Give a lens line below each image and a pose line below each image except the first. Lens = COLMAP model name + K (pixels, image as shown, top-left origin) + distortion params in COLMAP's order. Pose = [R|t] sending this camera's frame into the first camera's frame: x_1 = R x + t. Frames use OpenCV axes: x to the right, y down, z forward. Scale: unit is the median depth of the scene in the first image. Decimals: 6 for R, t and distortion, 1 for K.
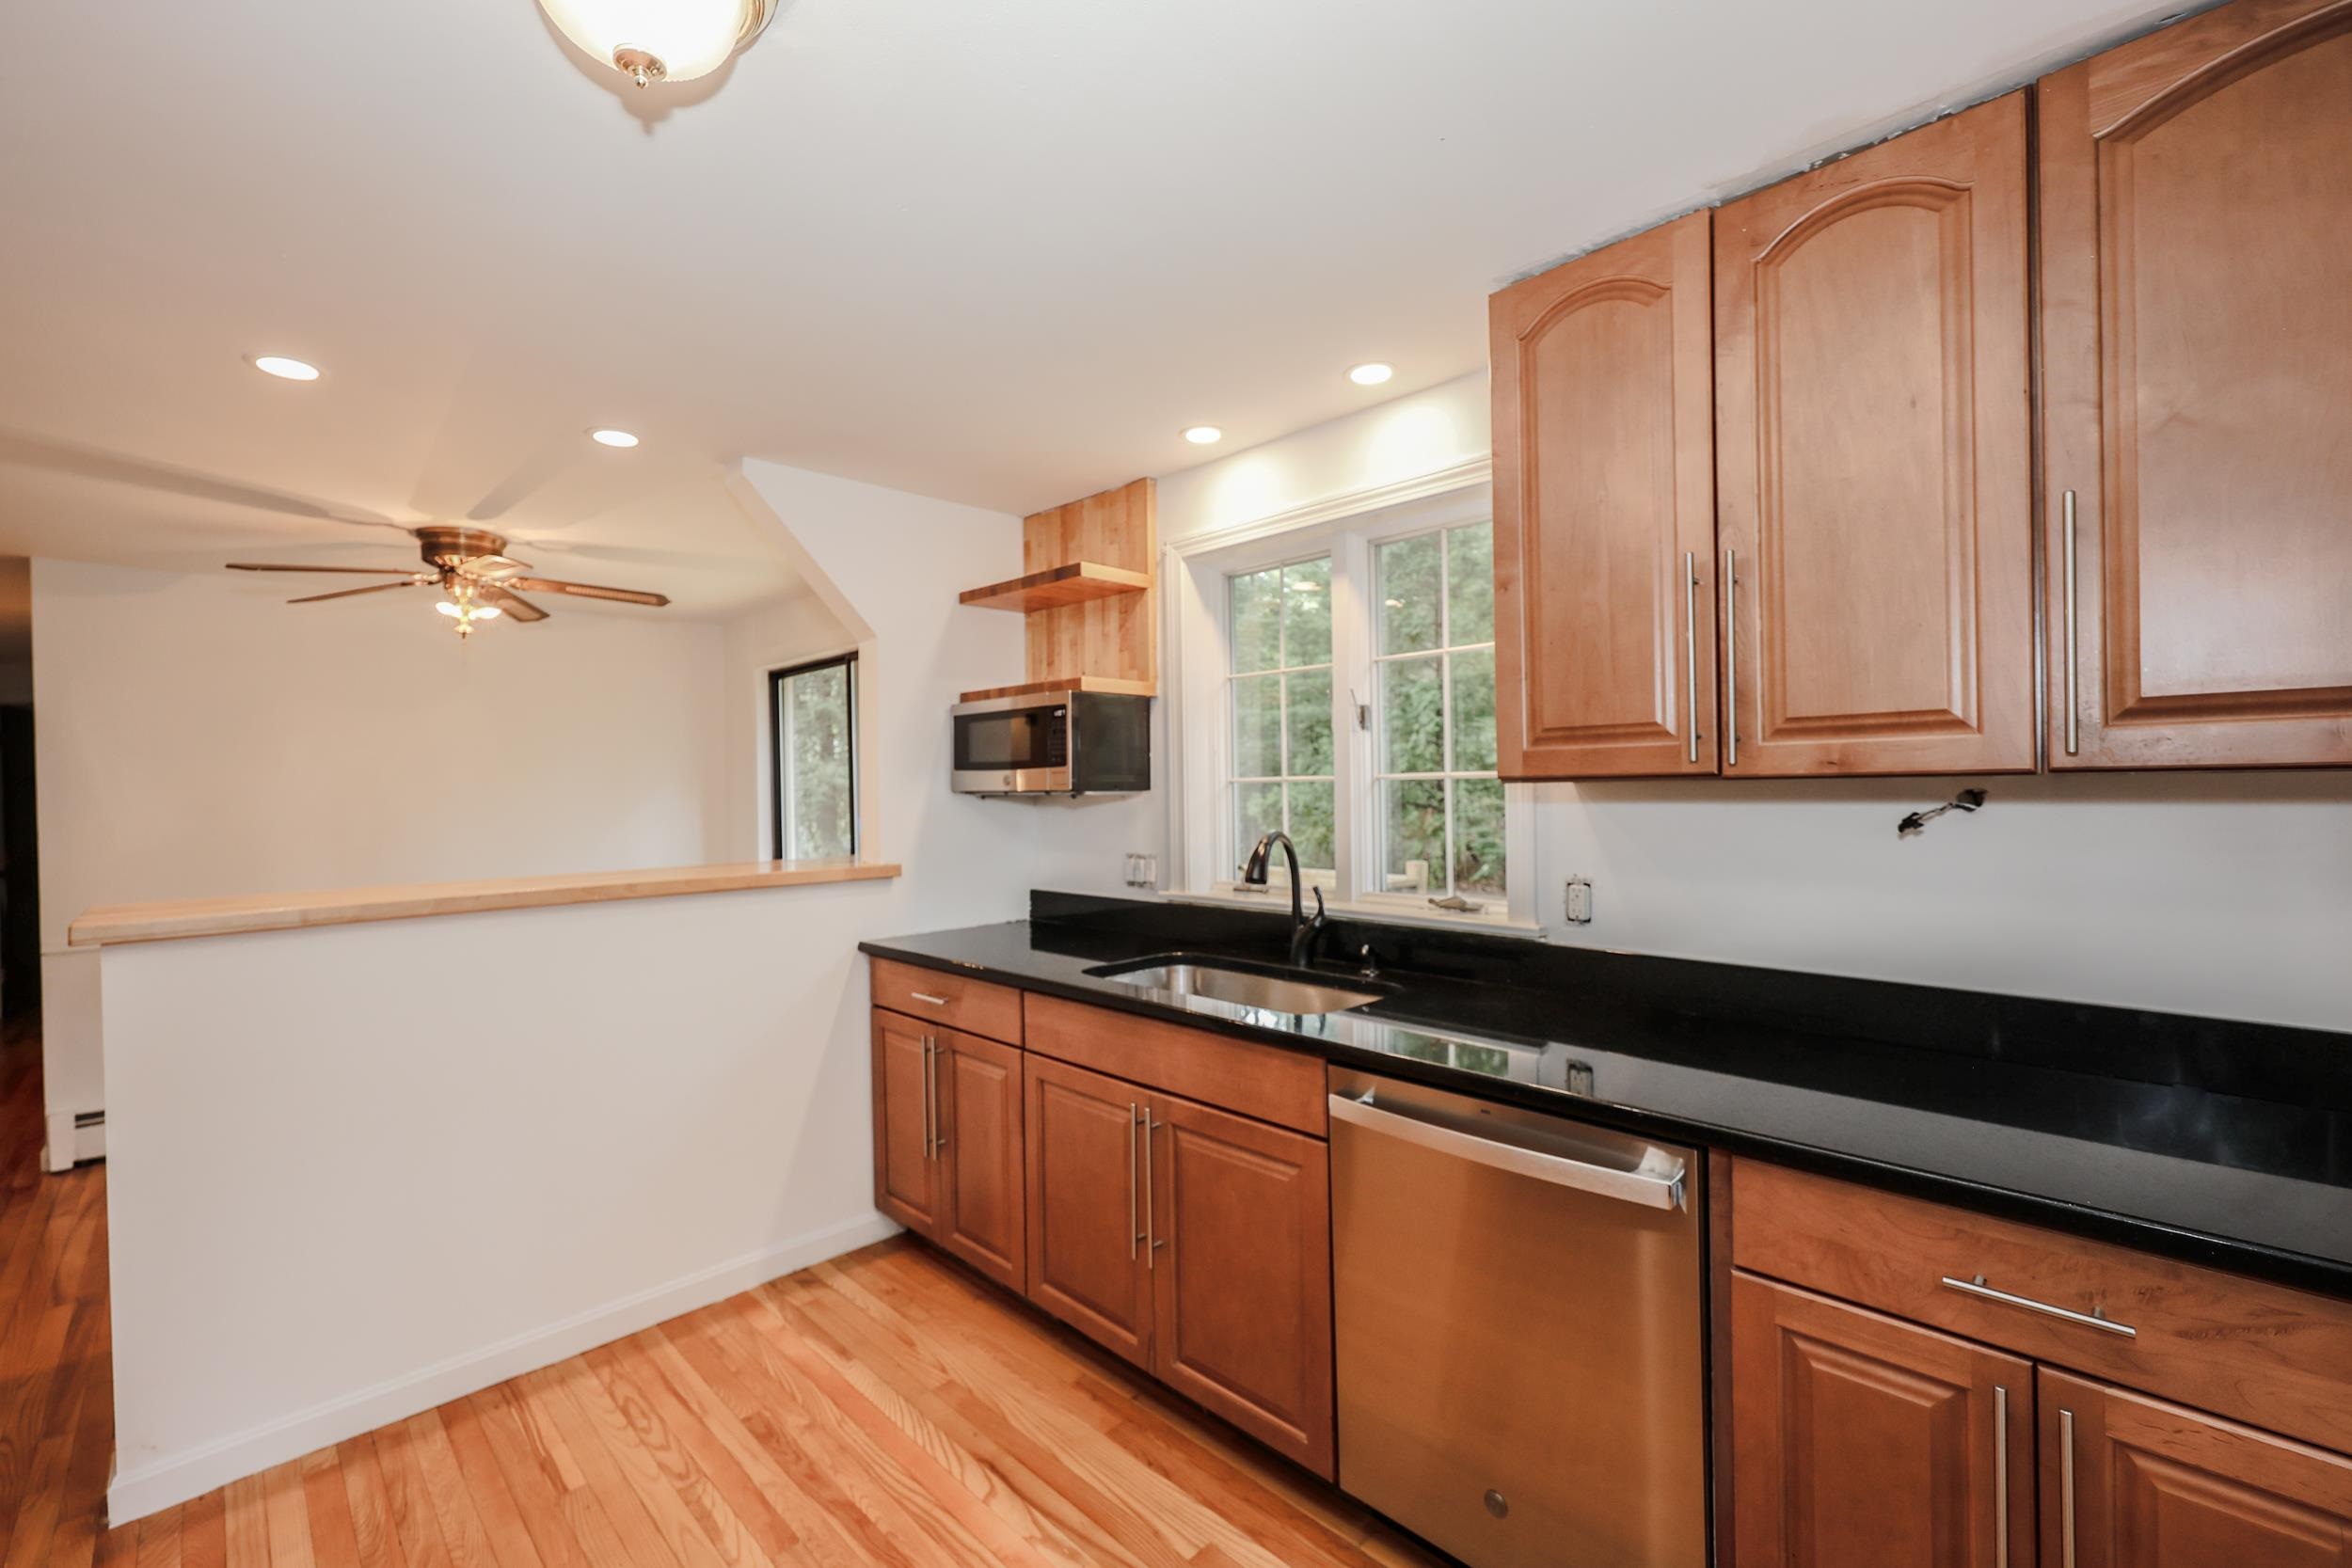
lens RADIAL K [[979.2, 0, 1162.4], [0, 979.2, 785.4], [0, 0, 1]] dist [0.002209, 0.000189]
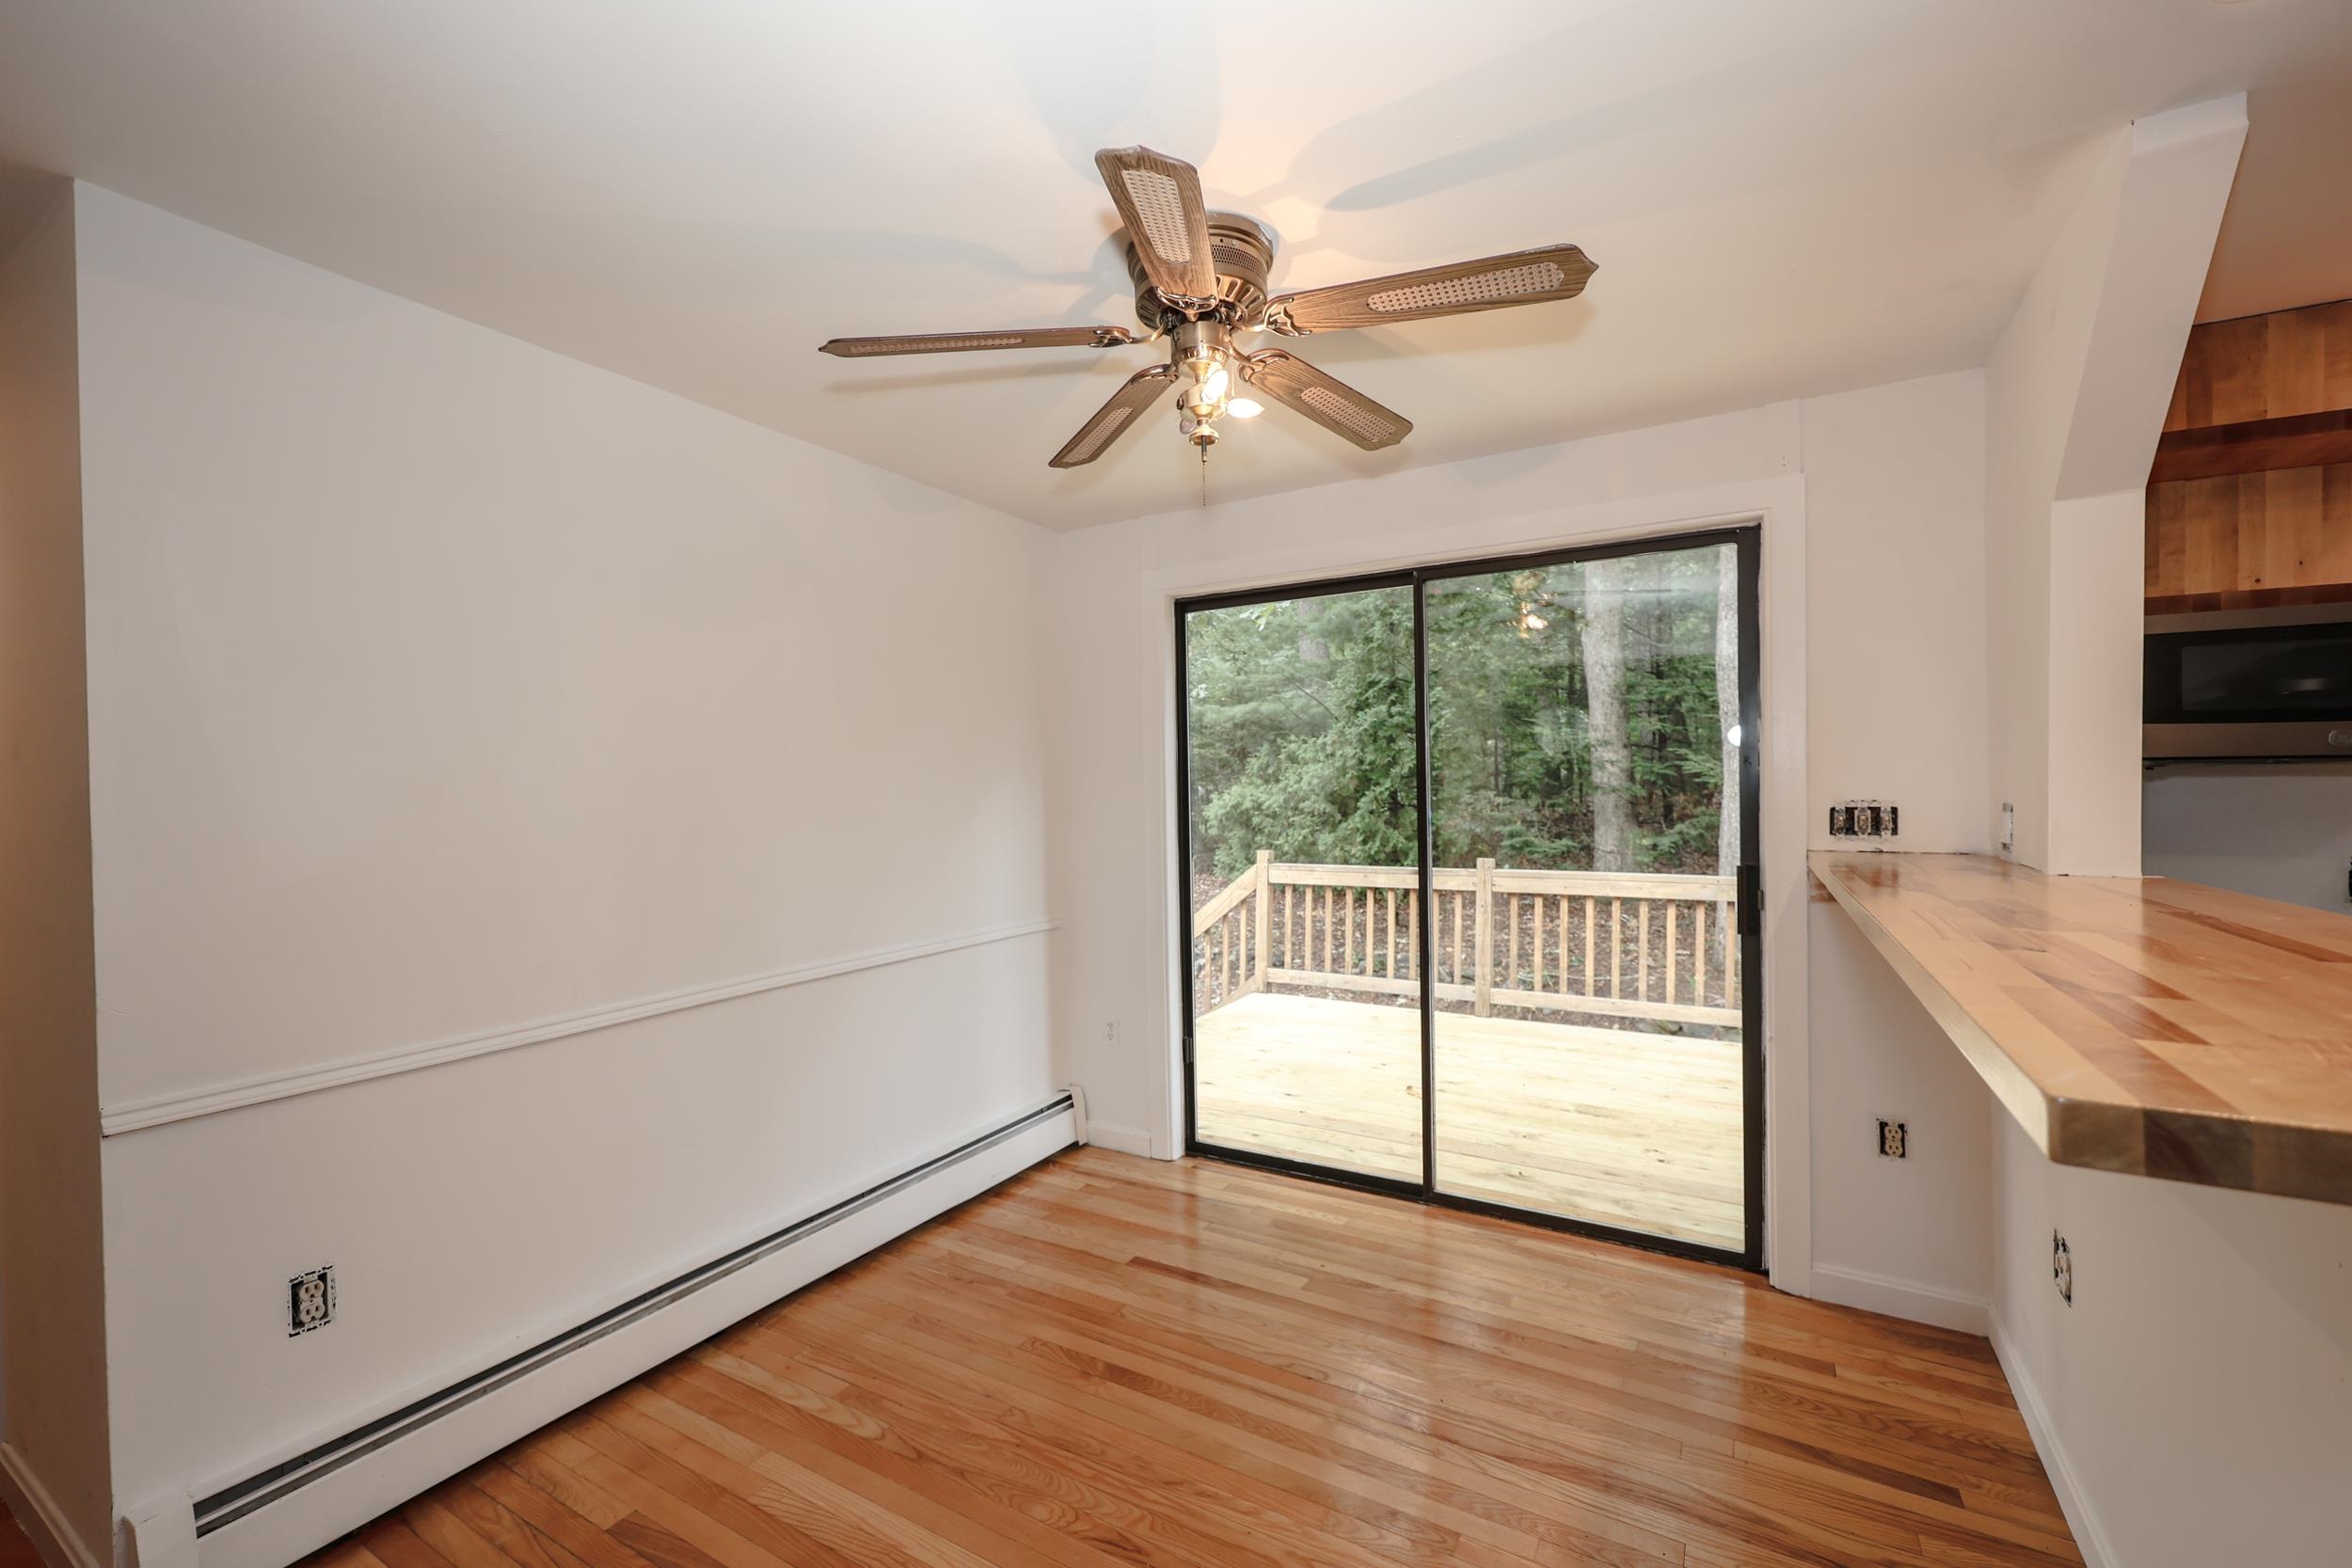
lens RADIAL K [[962.6, 0, 1177.0], [0, 962.6, 791.5], [0, 0, 1]] dist [0.001880, 0.000030]
pose [[0.964295, 0.004664, 0.264788, -1.233443], [-0.005236, 0.999985, 0.001451, 0.038095], [-0.264777, -0.002785, 0.964306, 0.741650]]
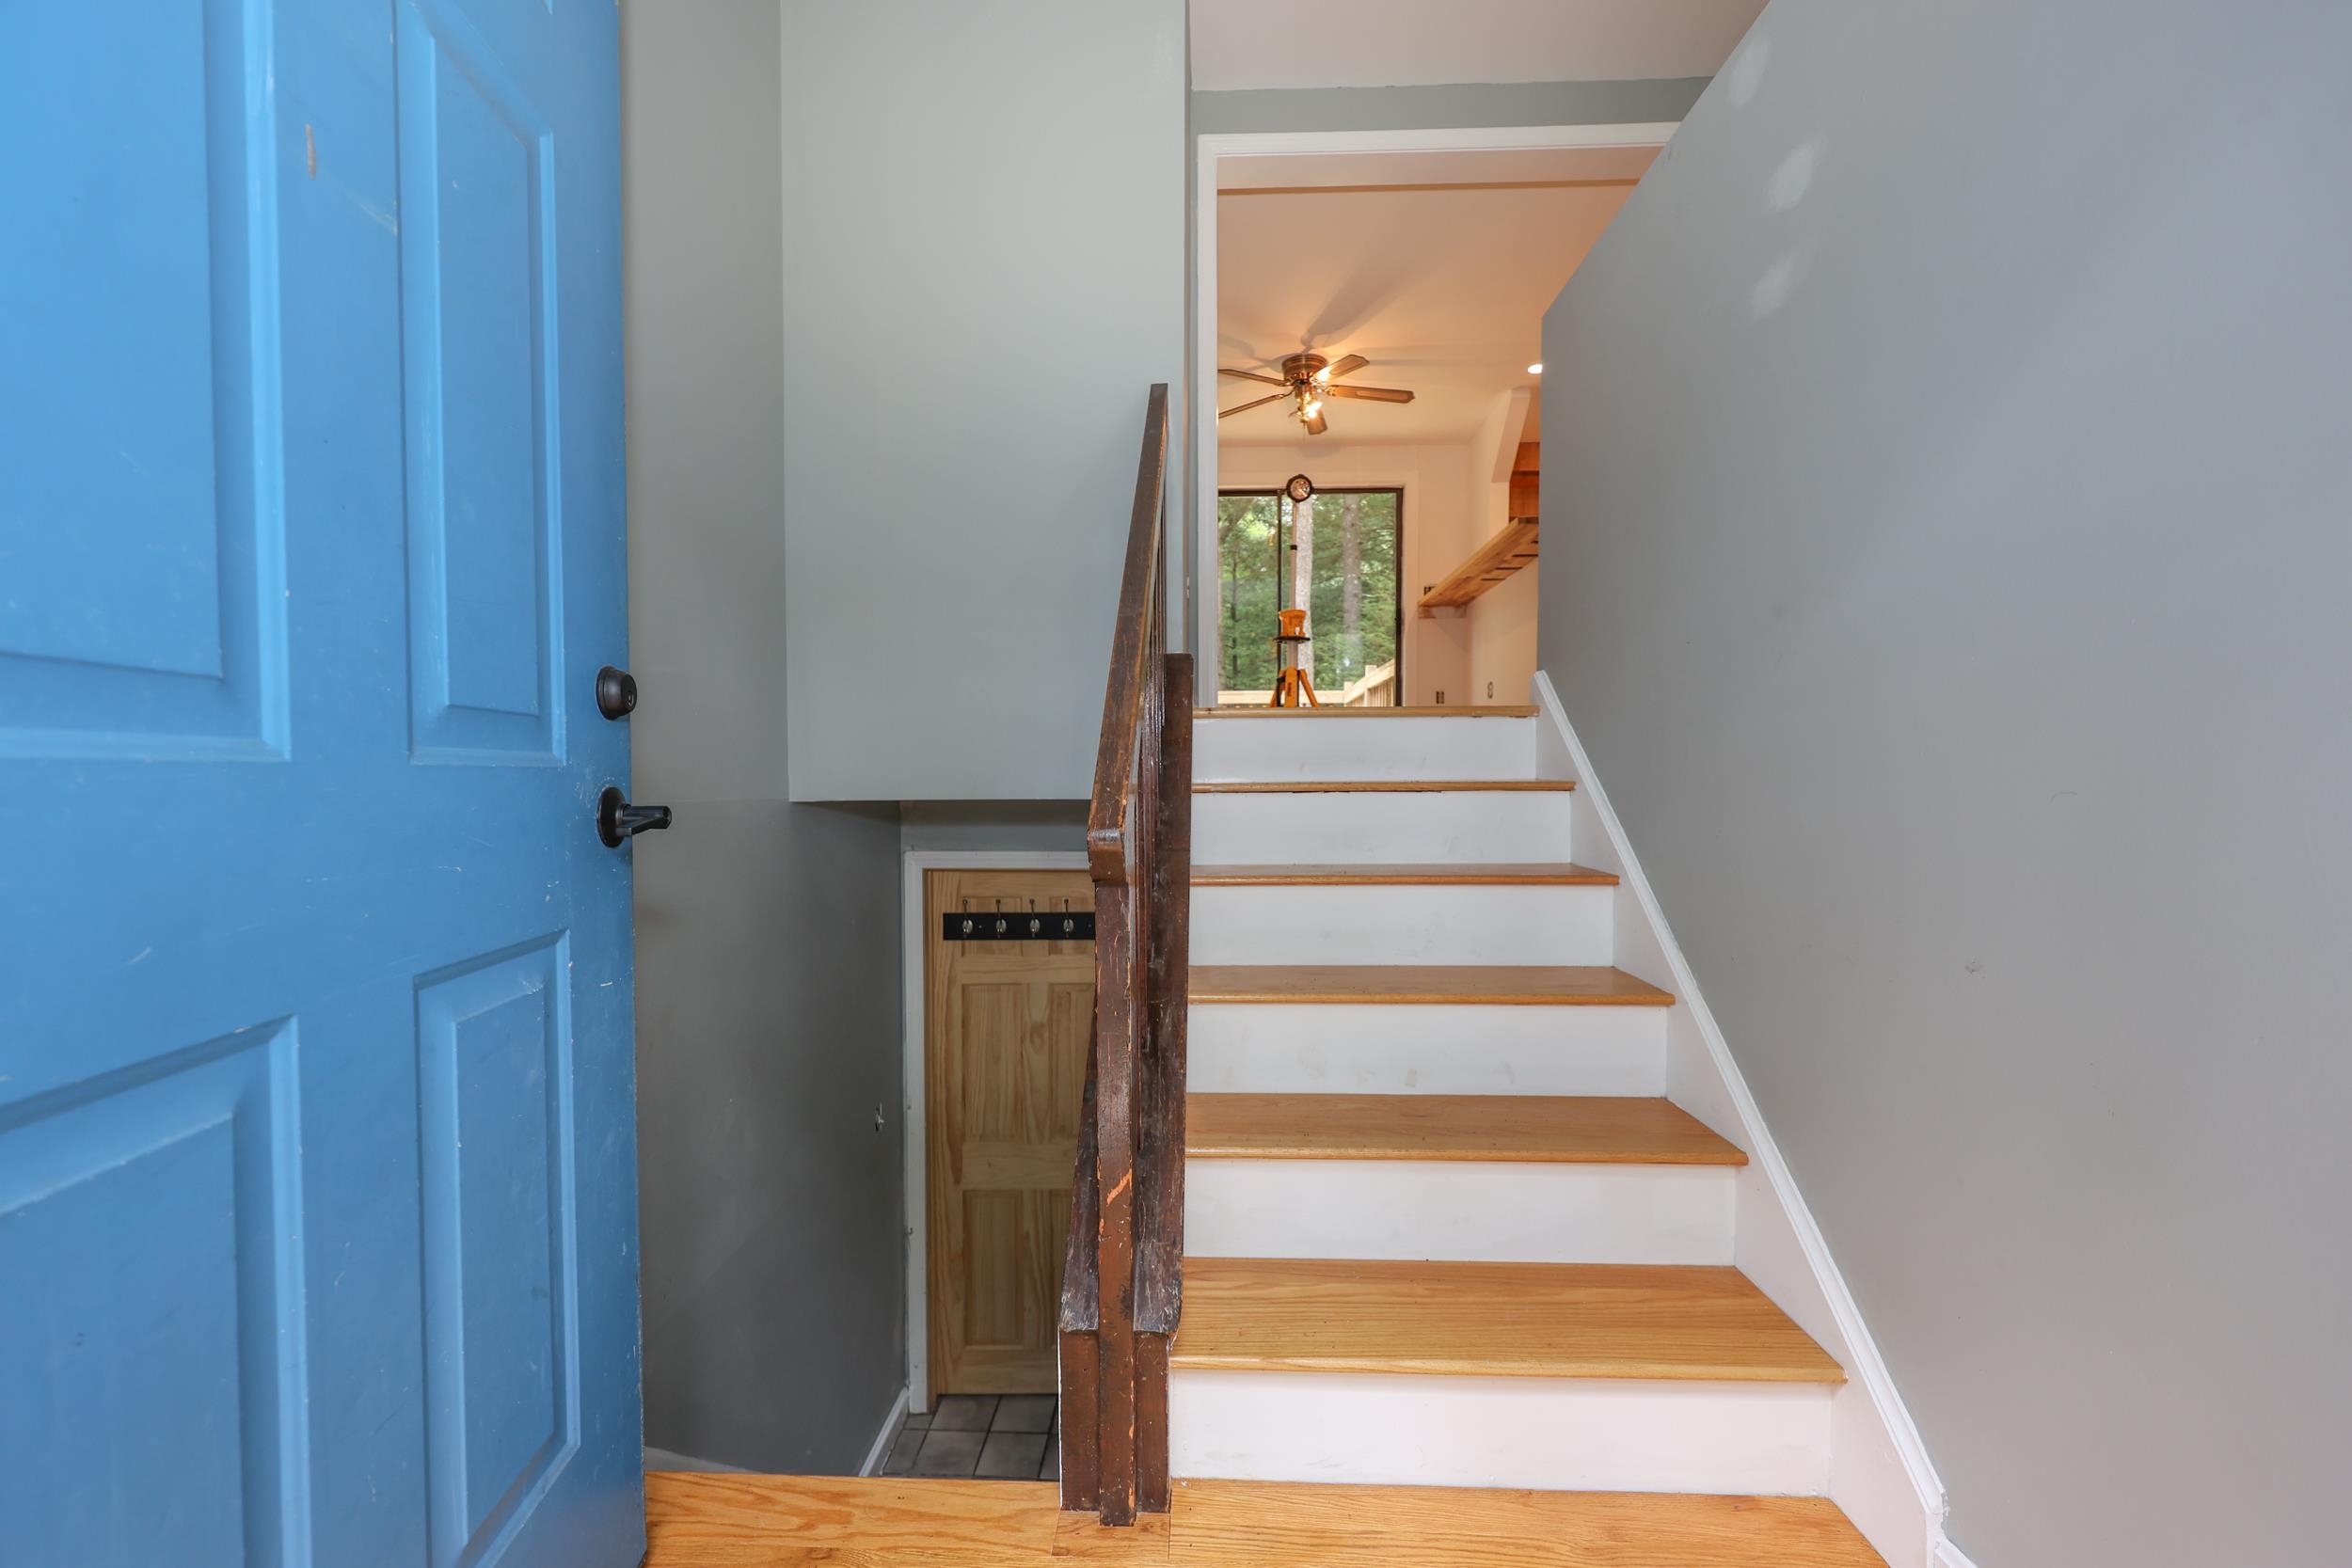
lens RADIAL K [[962.6, 0, 1177.0], [0, 962.6, 791.5], [0, 0, 1]] dist [0.001880, 0.000030]
pose [[0.707749, 0.002142, 0.706461, -2.893019], [-0.010591, 0.999915, 0.007578, 0.654035], [-0.706385, -0.012846, 0.707712, -0.007632]]
